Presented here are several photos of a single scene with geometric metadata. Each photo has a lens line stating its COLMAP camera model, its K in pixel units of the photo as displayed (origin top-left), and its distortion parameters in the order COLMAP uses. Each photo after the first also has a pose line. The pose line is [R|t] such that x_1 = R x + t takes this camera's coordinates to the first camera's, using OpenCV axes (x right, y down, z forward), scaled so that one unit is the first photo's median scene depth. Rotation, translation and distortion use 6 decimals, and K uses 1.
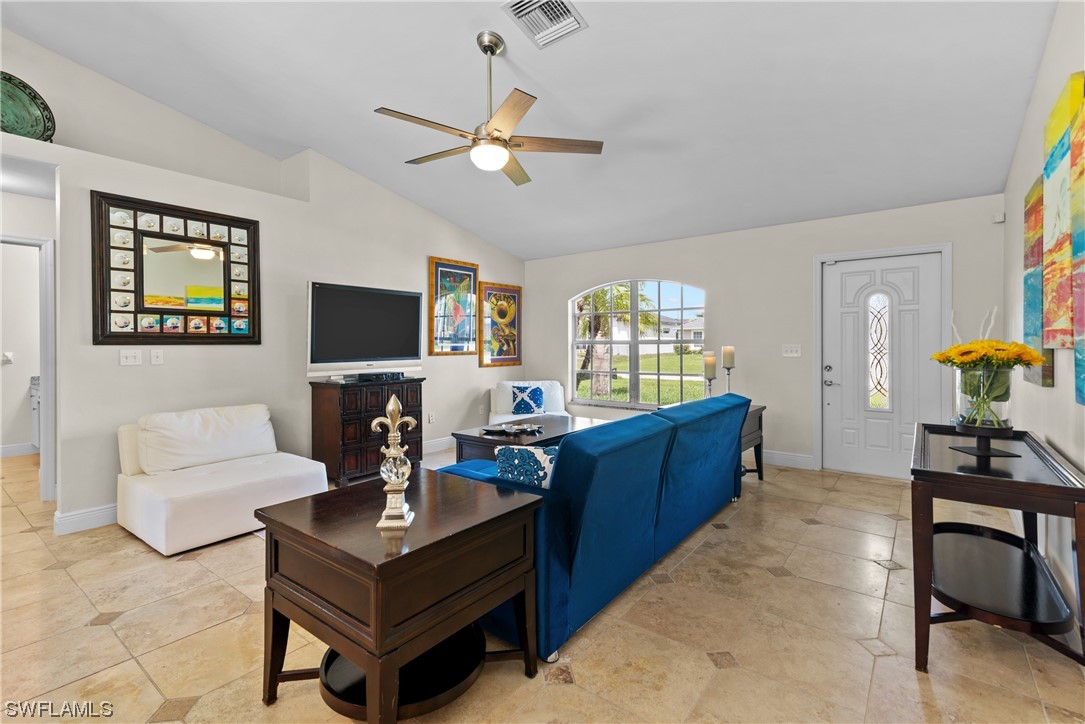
lens RADIAL K [[491.4, 0, 544.8], [0, 491.4, 346.0], [0, 0, 1]] dist [0.013907, -0.000684]
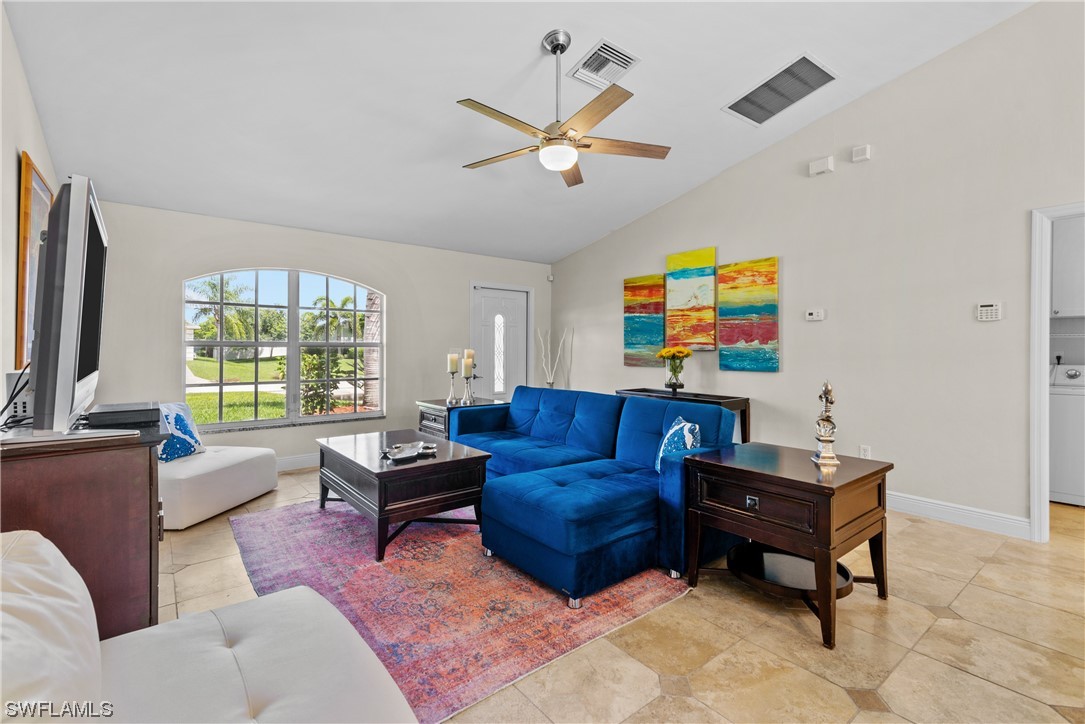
lens RADIAL K [[491.4, 0, 552.3], [0, 491.4, 345.2], [0, 0, 1]] dist [0.013907, -0.000684]
pose [[0.227026, 0.010917, 0.973828, -0.747080], [-0.001871, 0.999940, -0.010774, 0.002300], [-0.973887, 0.000624, 0.227033, 0.544621]]
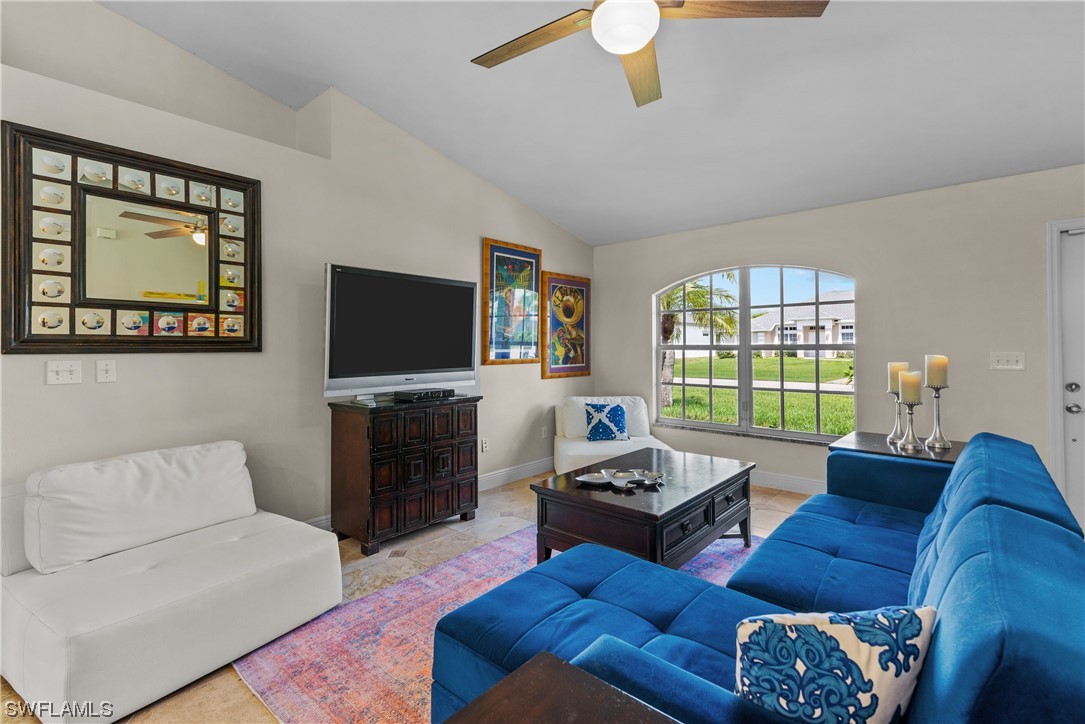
lens RADIAL K [[491.4, 0, 543.4], [0, 491.4, 340.3], [0, 0, 1]] dist [0.013907, -0.000684]
pose [[0.998135, -0.000388, -0.061038, -0.117956], [-0.000662, 0.999852, -0.017191, -0.007555], [0.061035, 0.017199, 0.997987, 0.296895]]
